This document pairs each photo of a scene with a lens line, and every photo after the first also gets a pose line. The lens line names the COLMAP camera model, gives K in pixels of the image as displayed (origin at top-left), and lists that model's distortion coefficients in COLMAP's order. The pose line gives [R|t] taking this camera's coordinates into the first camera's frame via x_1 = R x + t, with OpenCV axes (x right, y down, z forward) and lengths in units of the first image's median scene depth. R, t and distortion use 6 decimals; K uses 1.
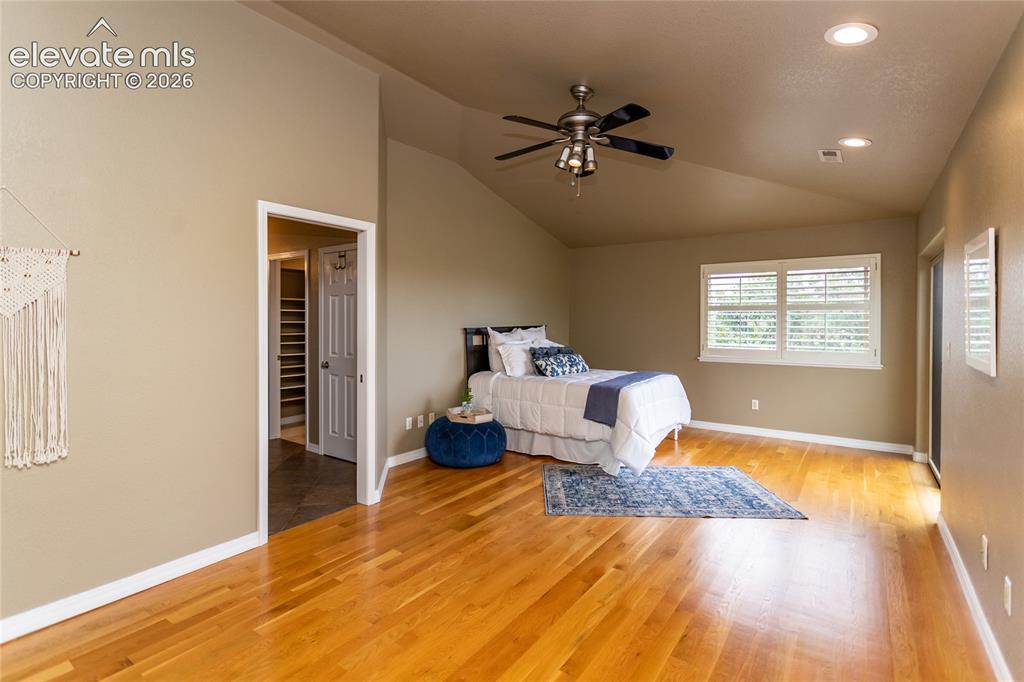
lens RADIAL K [[514.8, 0, 511.8], [0, 514.8, 322.3], [0, 0, 1]] dist [0.000554, 0.000678]
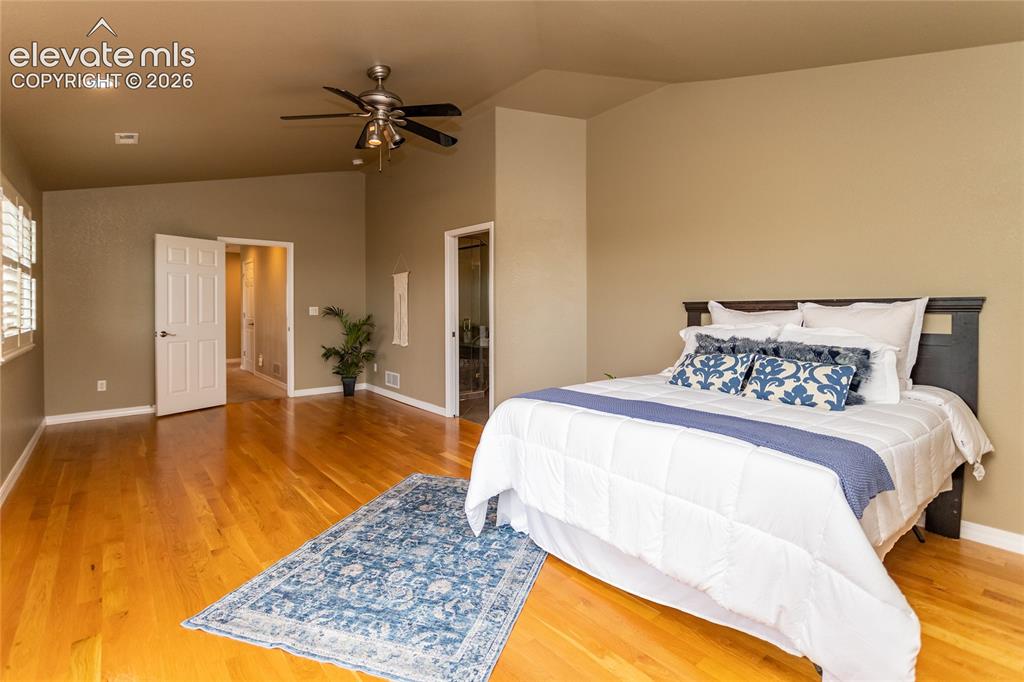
lens RADIAL K [[486.0, 0, 513.1], [0, 486.0, 312.3], [0, 0, 1]] dist [0.000828, 0.000098]
pose [[-0.281540, 0.005476, -0.959534, 0.864835], [-0.005324, 0.999959, 0.007269, 0.029279], [0.959535, 0.007155, -0.281500, 1.316807]]
